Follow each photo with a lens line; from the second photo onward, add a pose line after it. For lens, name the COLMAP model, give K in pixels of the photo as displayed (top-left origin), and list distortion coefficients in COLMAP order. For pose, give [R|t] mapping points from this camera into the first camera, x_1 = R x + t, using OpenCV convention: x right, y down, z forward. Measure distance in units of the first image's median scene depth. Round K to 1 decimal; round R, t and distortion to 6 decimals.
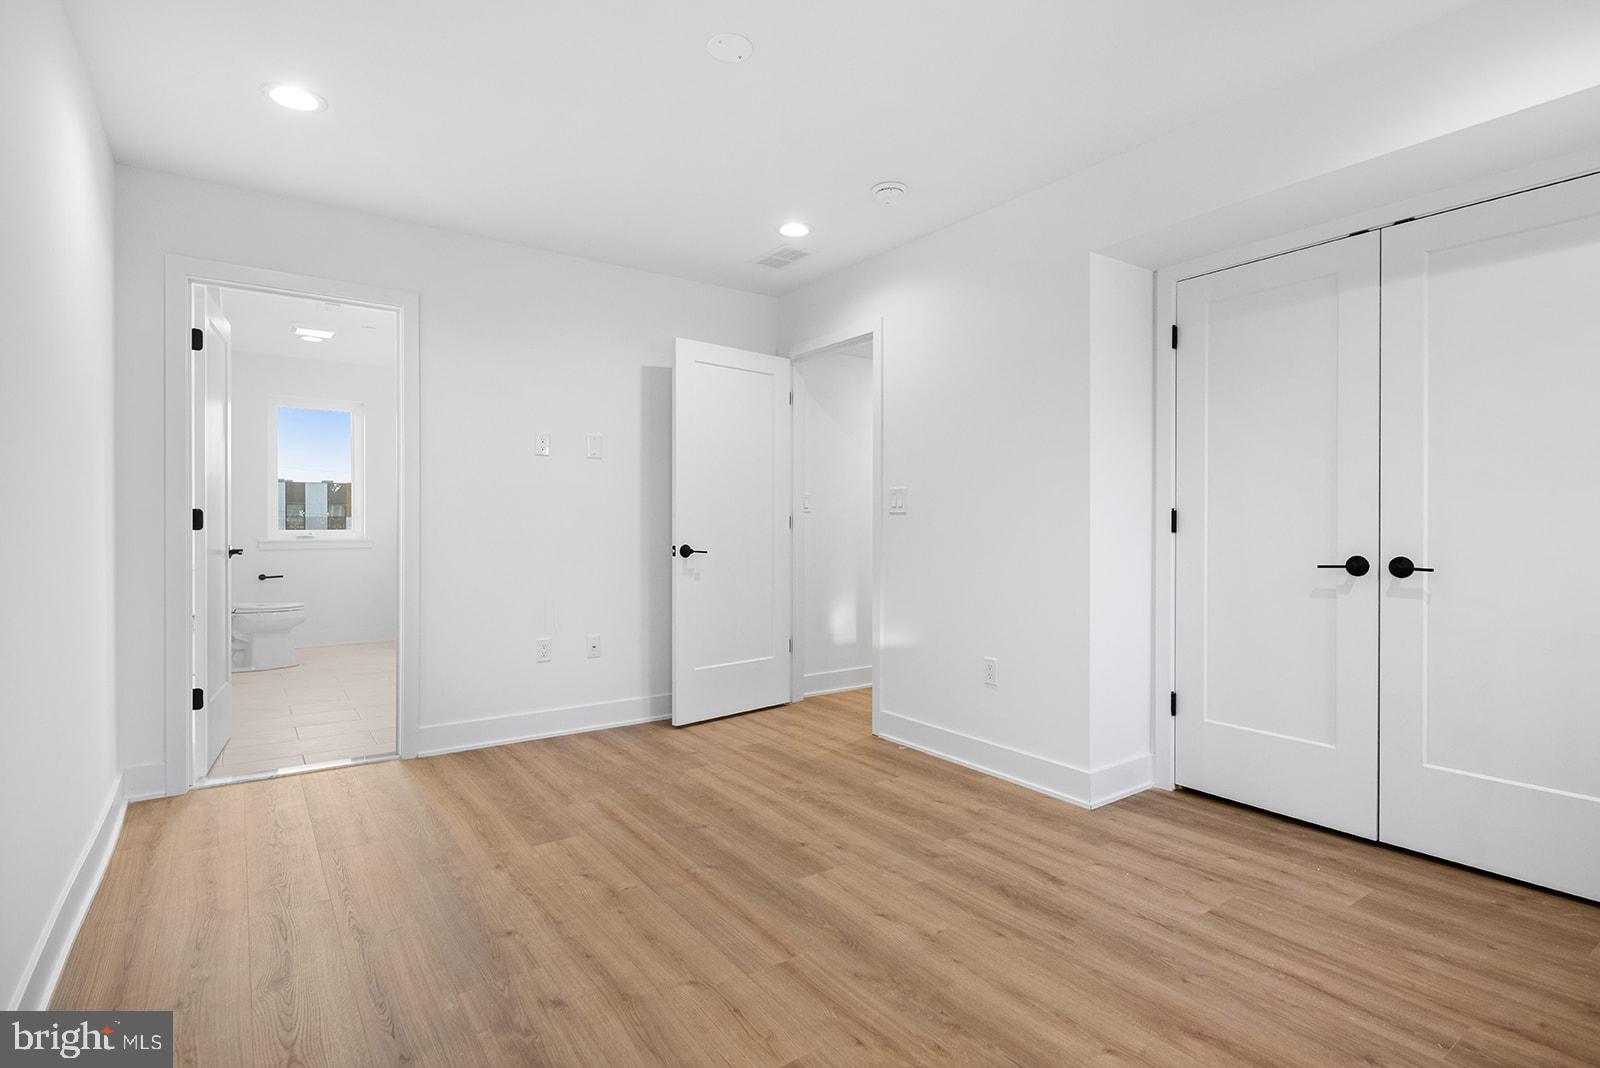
lens RADIAL K [[790.4, 0, 804.9], [0, 790.4, 522.8], [0, 0, 1]] dist [0.001231, -0.000908]
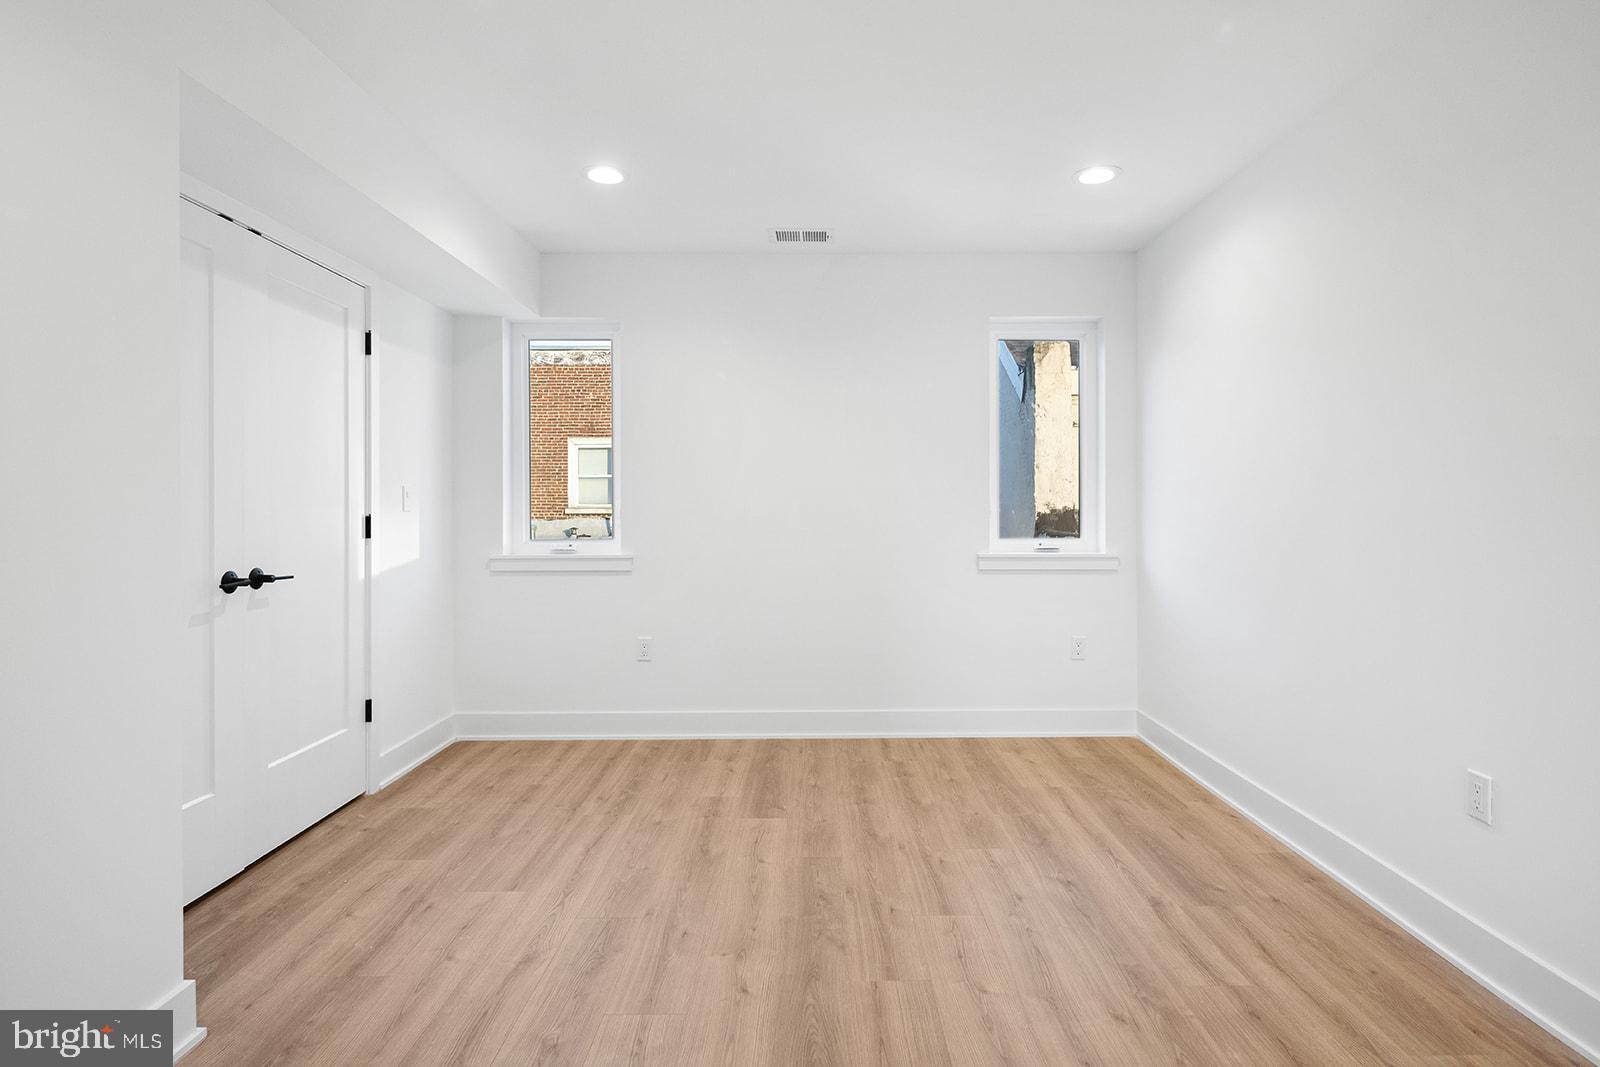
lens RADIAL K [[804.4, 0, 813.2], [0, 804.4, 512.4], [0, 0, 1]] dist [0.010553, -0.001418]
pose [[-0.816313, -0.000180, 0.577610, -0.407710], [0.000519, 0.999999, 0.001045, -0.028417], [-0.577610, 0.001153, -0.816312, 1.430139]]
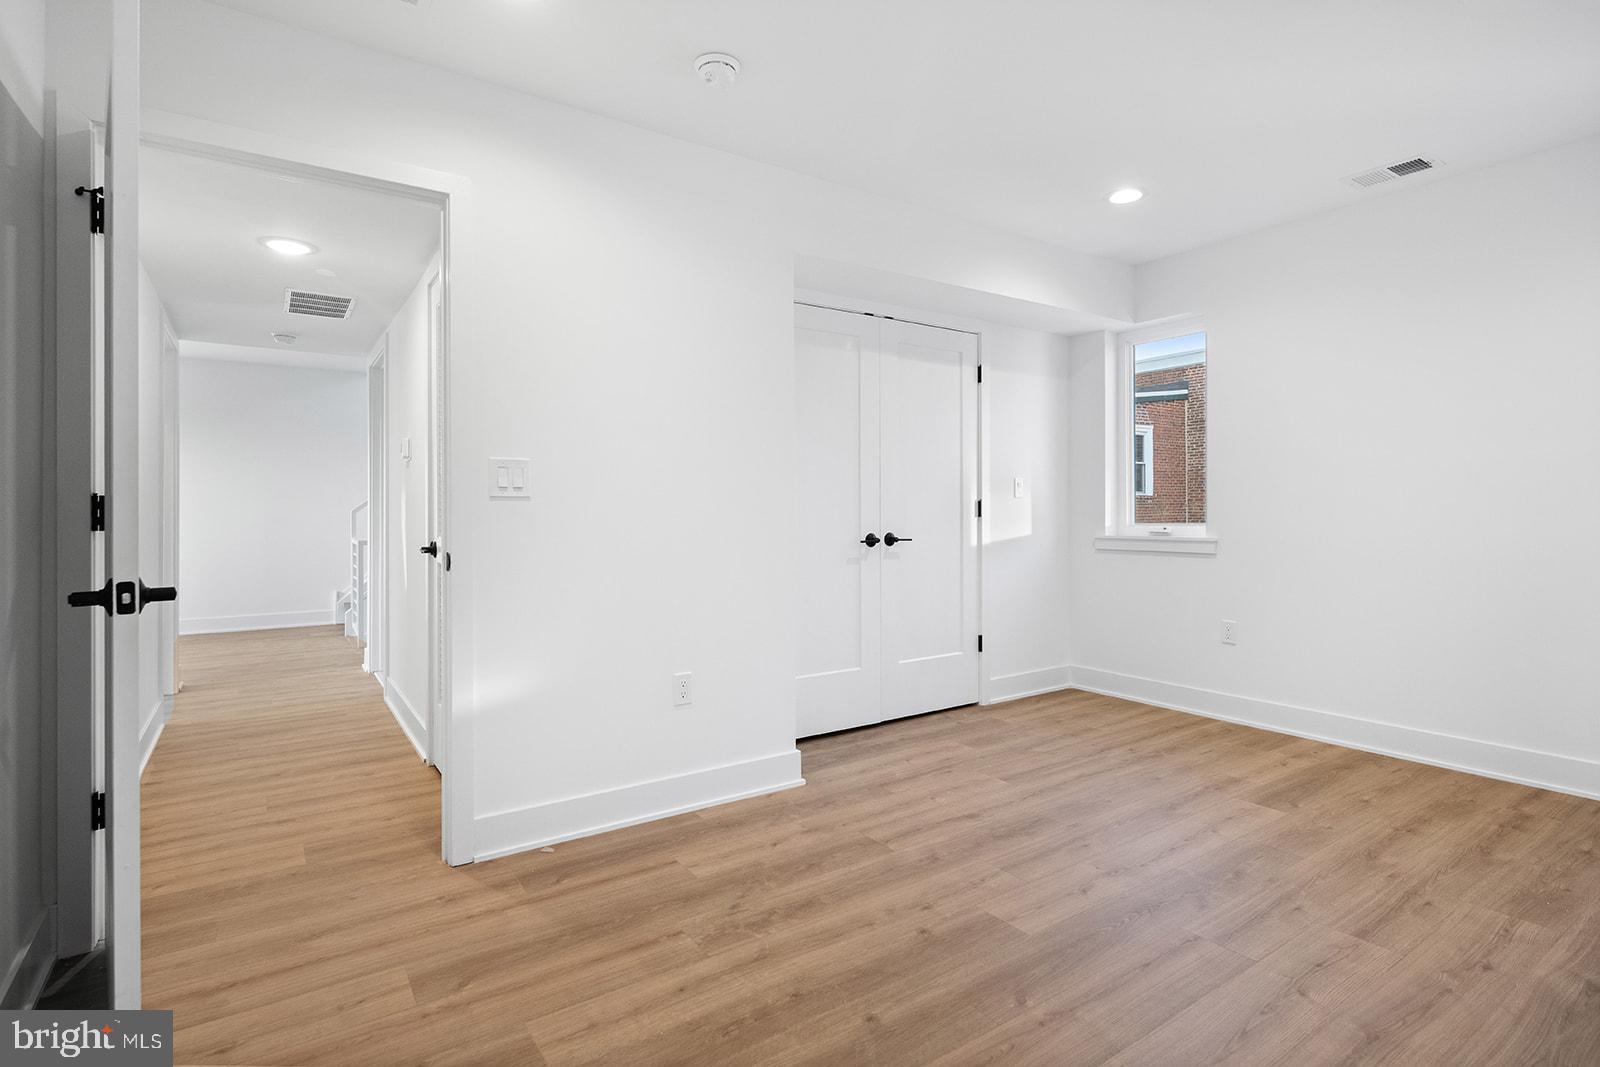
lens RADIAL K [[786.5, 0, 806.0], [0, 786.5, 505.0], [0, 0, 1]] dist [0.002859, -0.000577]
pose [[0.016866, 0.006511, 0.999837, -0.798615], [0.002286, 0.999976, -0.006550, -0.001814], [-0.999855, 0.002396, 0.016851, 1.141747]]
